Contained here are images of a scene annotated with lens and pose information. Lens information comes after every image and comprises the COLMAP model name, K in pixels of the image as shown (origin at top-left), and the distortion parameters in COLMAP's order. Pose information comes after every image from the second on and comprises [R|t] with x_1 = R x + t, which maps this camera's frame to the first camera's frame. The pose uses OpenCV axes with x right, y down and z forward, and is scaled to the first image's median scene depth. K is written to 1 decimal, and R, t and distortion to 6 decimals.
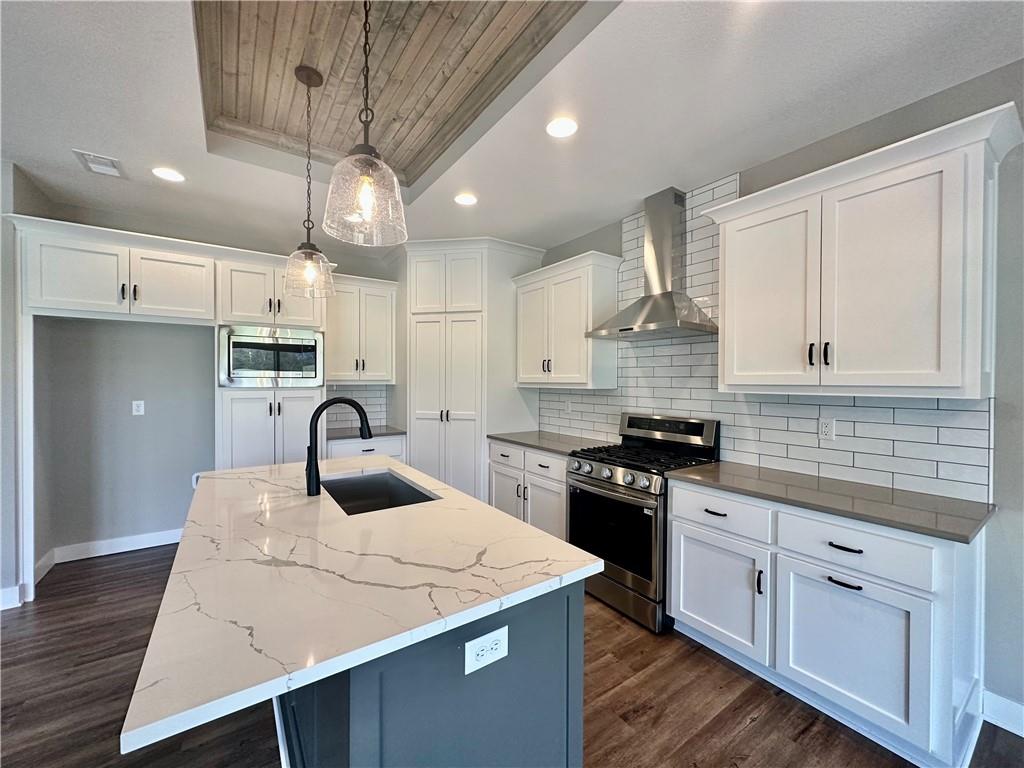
lens RADIAL K [[407.6, 0, 513.3], [0, 407.6, 385.6], [0, 0, 1]] dist [-0.002290, 0.000553]
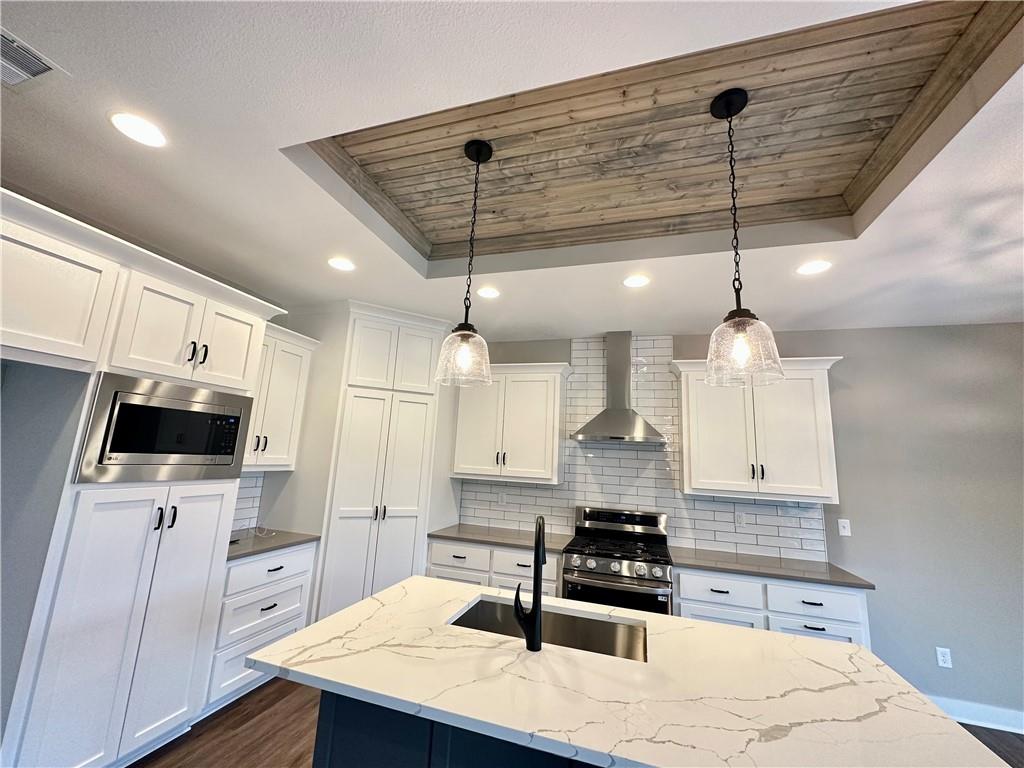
lens RADIAL K [[407.6, 0, 511.1], [0, 407.6, 385.4], [0, 0, 1]] dist [-0.002290, 0.000553]
pose [[0.790438, 0.143738, 0.595439, -0.681516], [-0.040708, 0.982256, -0.183076, -0.055218], [-0.611188, 0.120472, 0.782263, 0.222108]]
